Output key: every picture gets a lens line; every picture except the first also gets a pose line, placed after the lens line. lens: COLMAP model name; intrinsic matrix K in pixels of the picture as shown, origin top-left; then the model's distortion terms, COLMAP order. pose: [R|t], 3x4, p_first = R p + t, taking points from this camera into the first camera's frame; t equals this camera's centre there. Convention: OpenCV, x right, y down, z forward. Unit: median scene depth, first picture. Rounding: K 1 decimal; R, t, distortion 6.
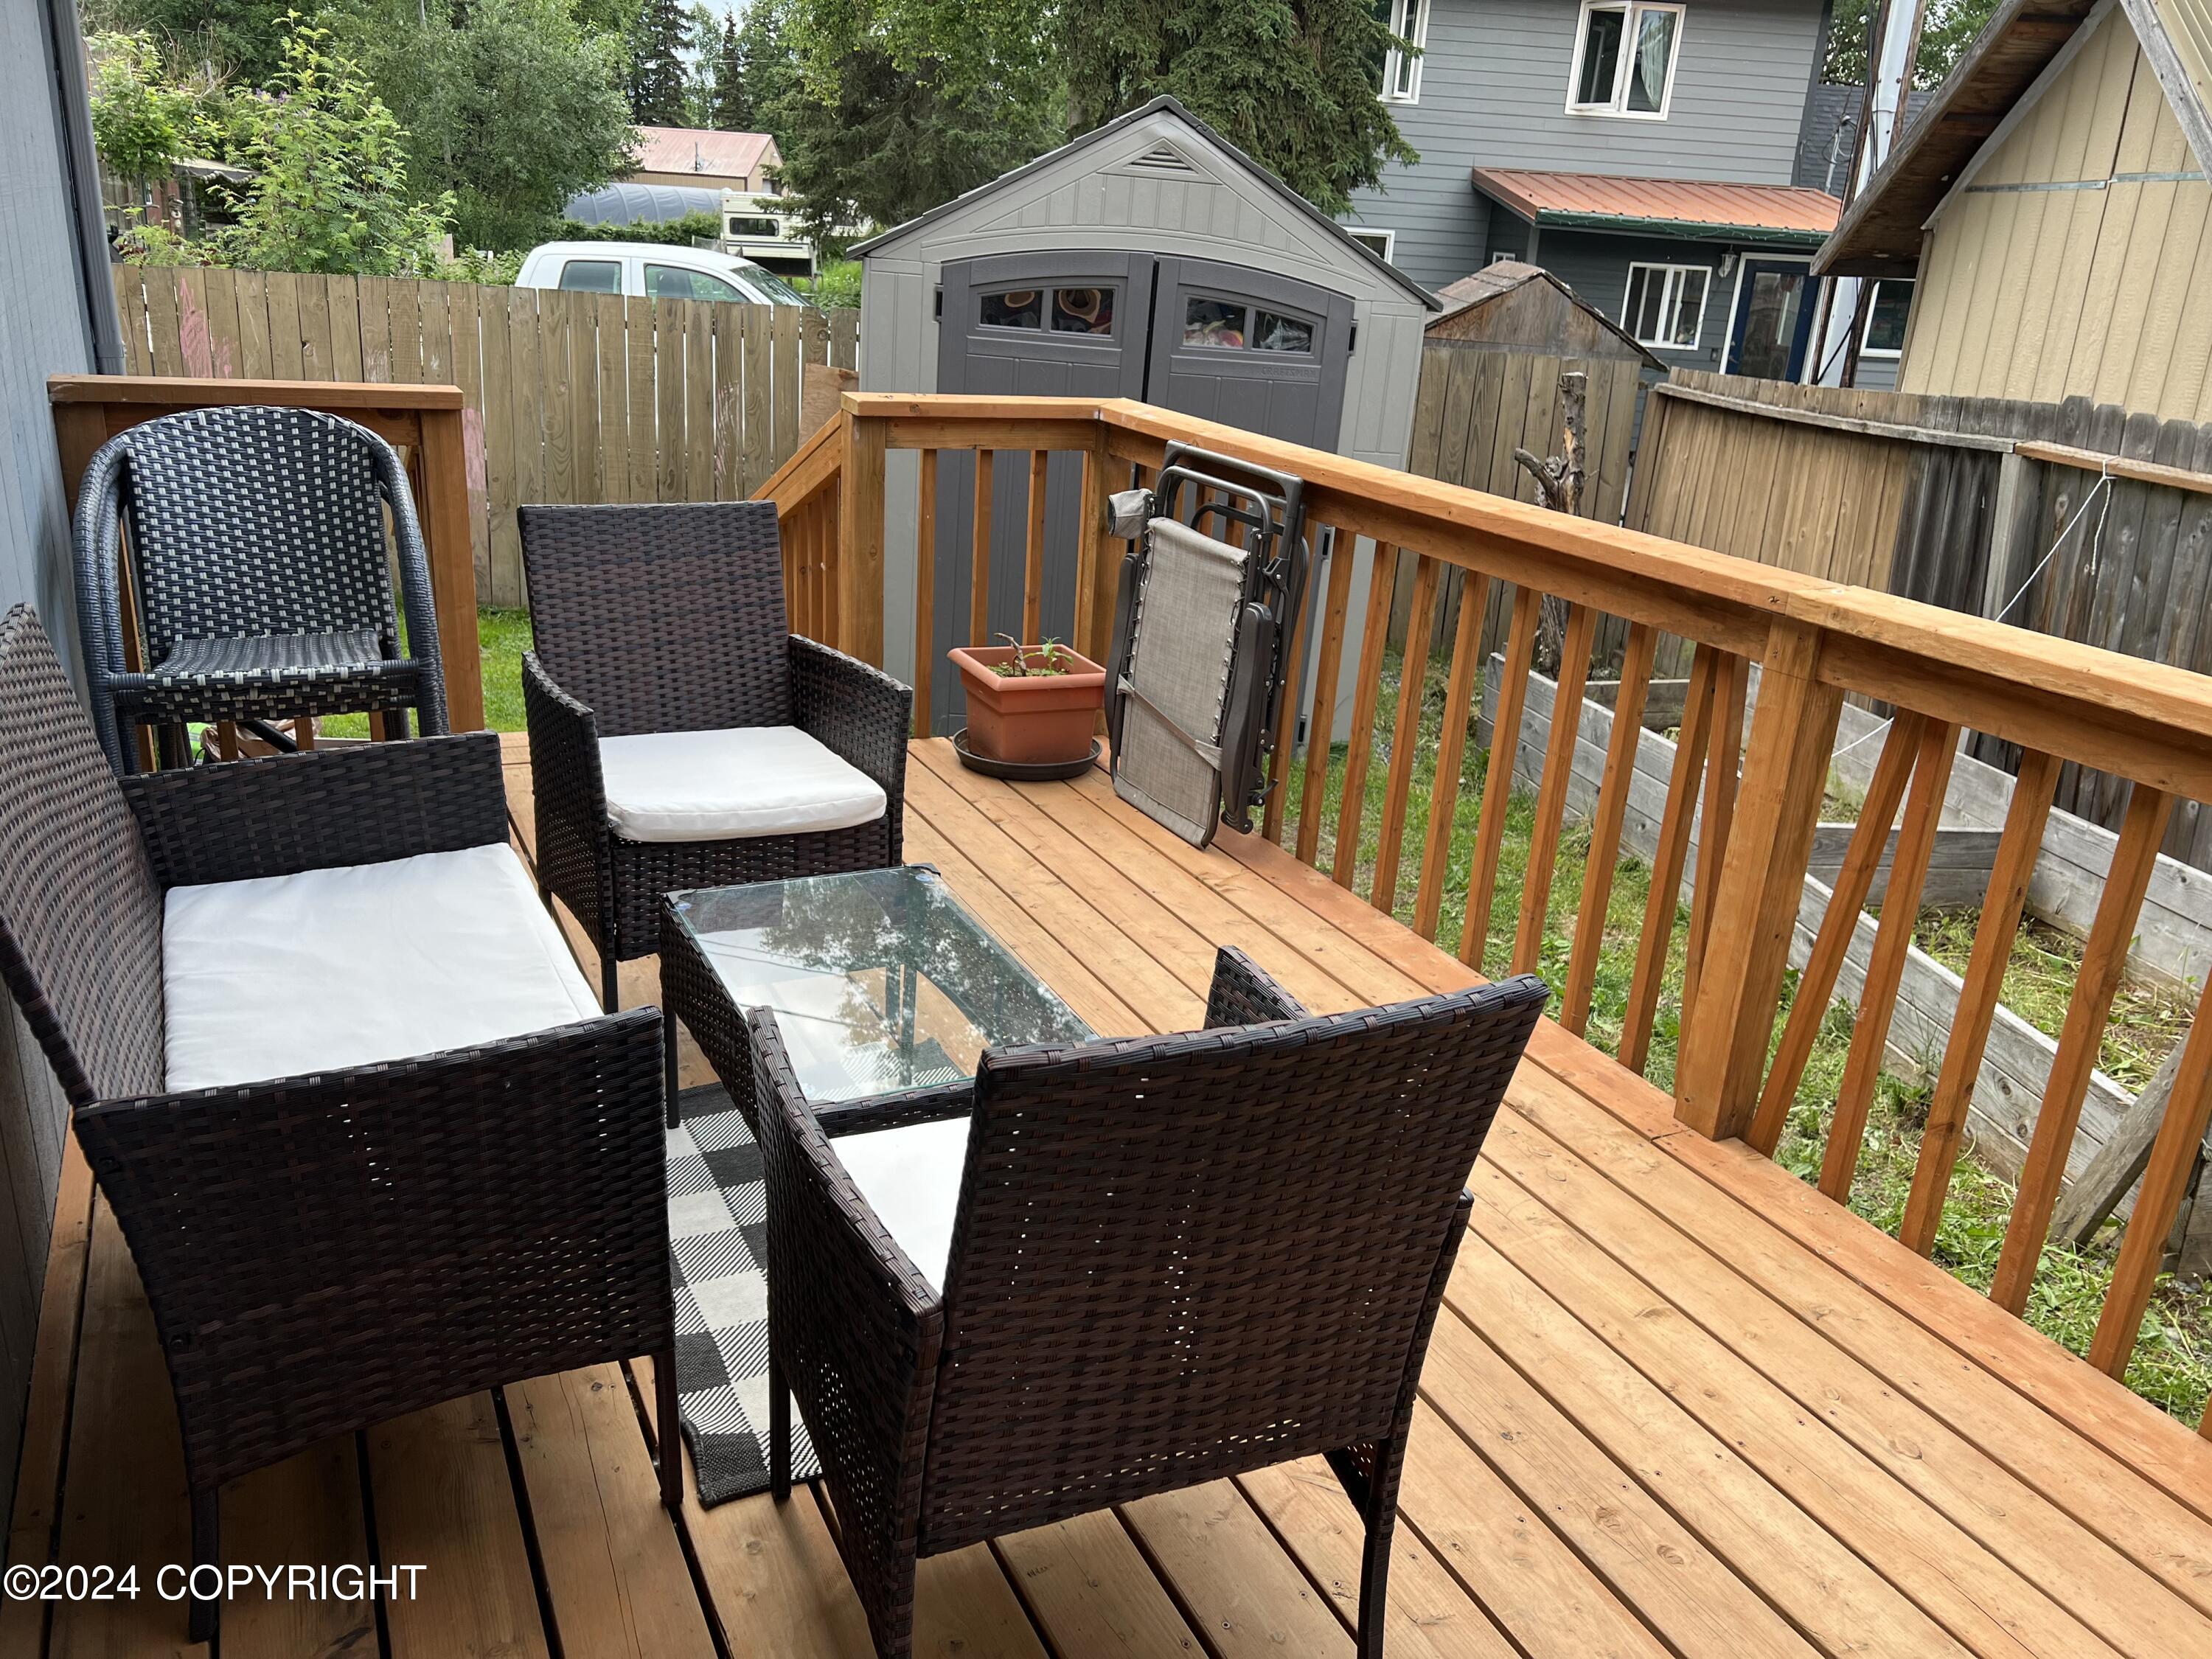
lens RADIAL K [[1662.5, 0, 1101.3], [0, 1662.5, 825.9], [0, 0, 1]] dist [0.049668, -0.059012]
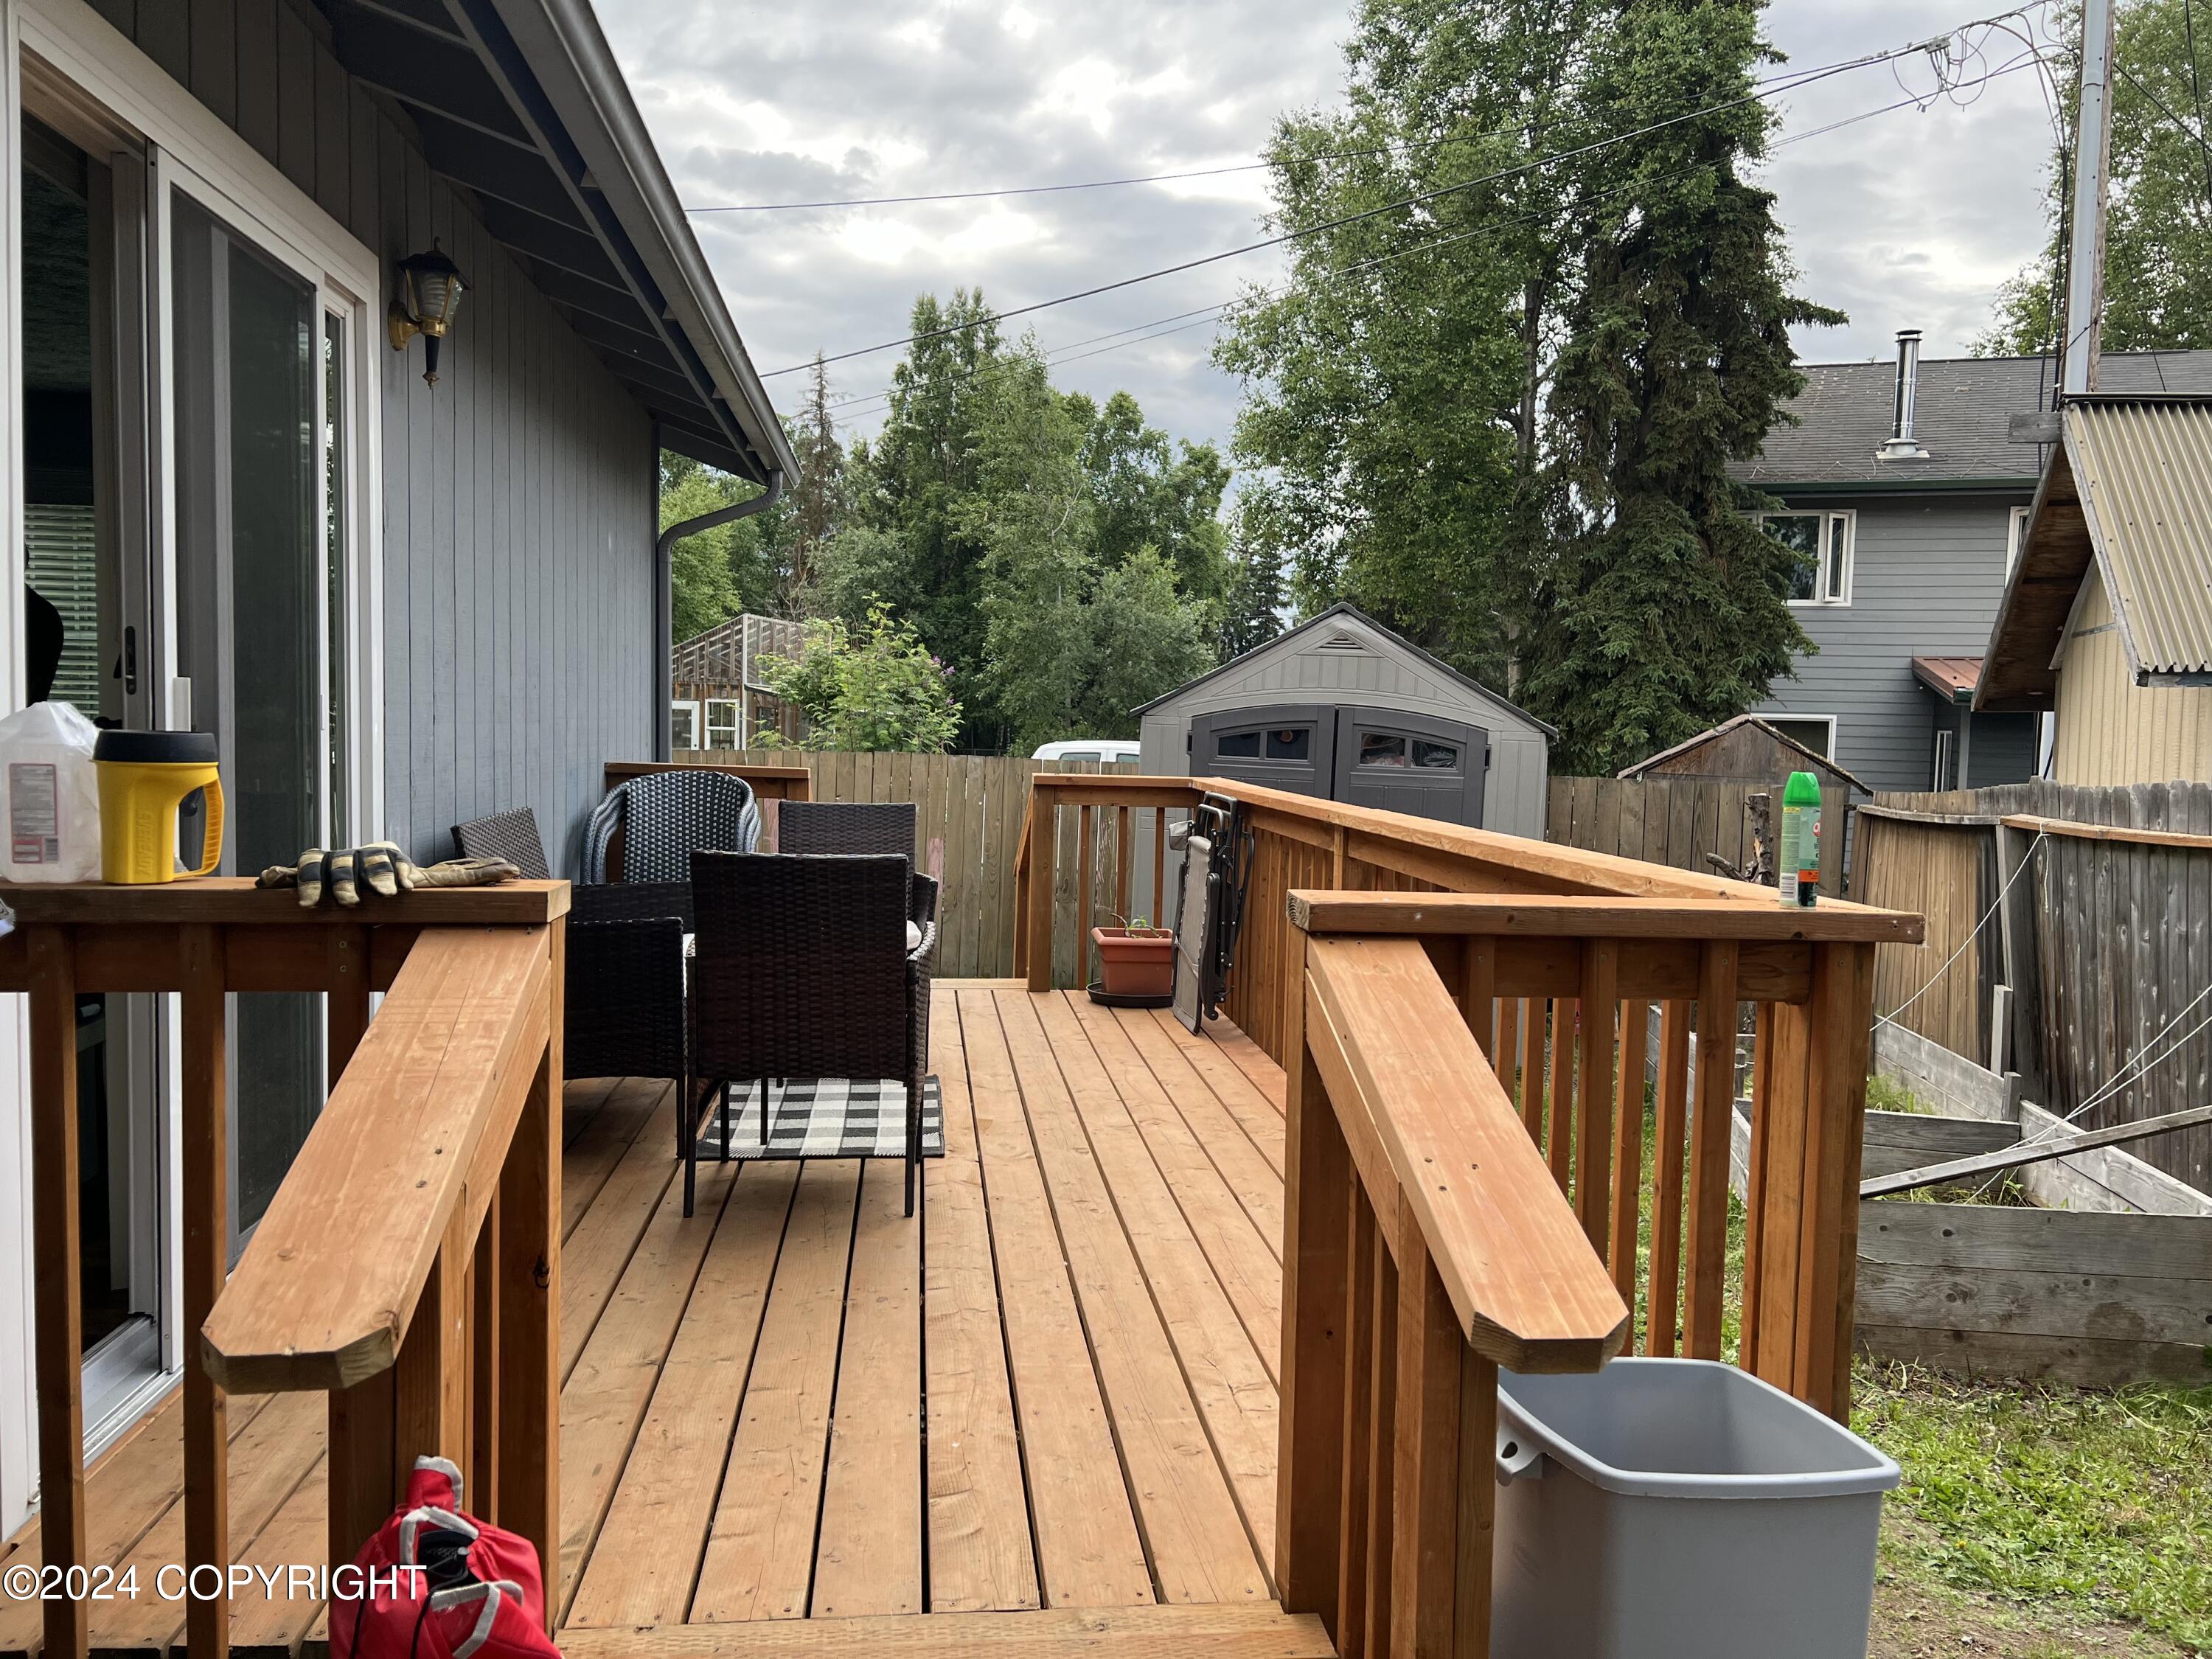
lens RADIAL K [[1662.5, 0, 1126.1], [0, 1662.5, 841.0], [0, 0, 1]] dist [0.049668, -0.059012]
pose [[0.944274, -0.015479, -0.328796, 0.231707], [-0.079717, 0.958403, -0.274061, 0.122126], [0.319361, 0.285000, 0.903761, -0.216478]]
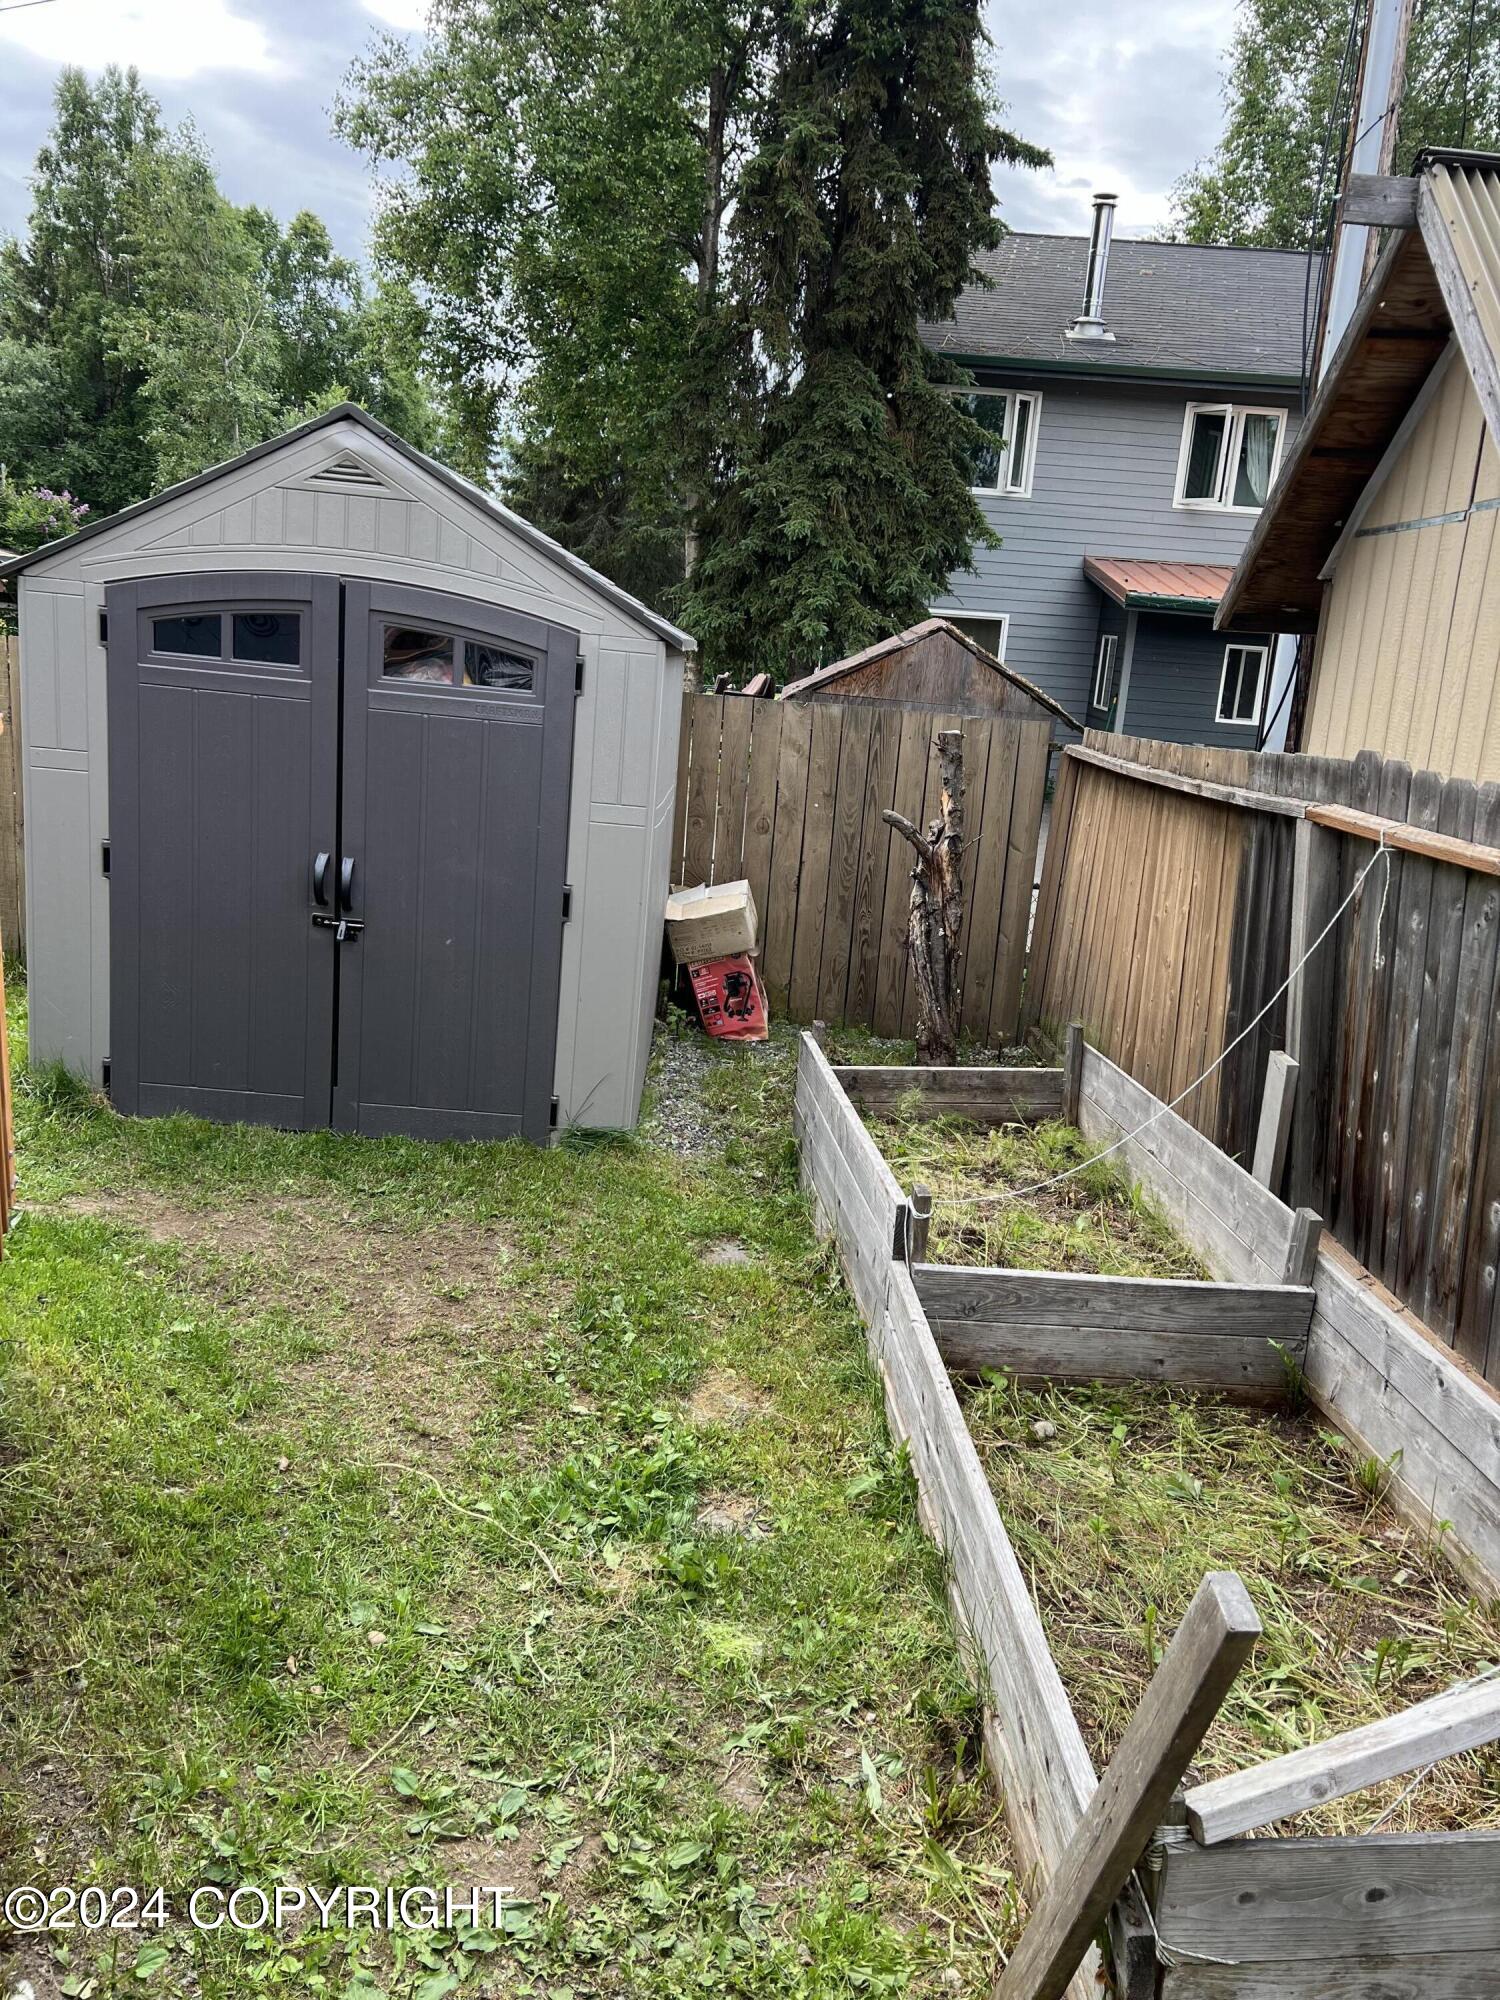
lens RADIAL K [[1503.1, 0, 776.5], [0, 1503.1, 1004.1], [0, 0, 1]] dist [0.049668, -0.059012]
pose [[0.997665, 0.027232, -0.062637, 0.226656], [-0.033285, 0.994657, -0.097717, -0.034422], [0.059641, 0.099574, 0.993241, 0.174804]]
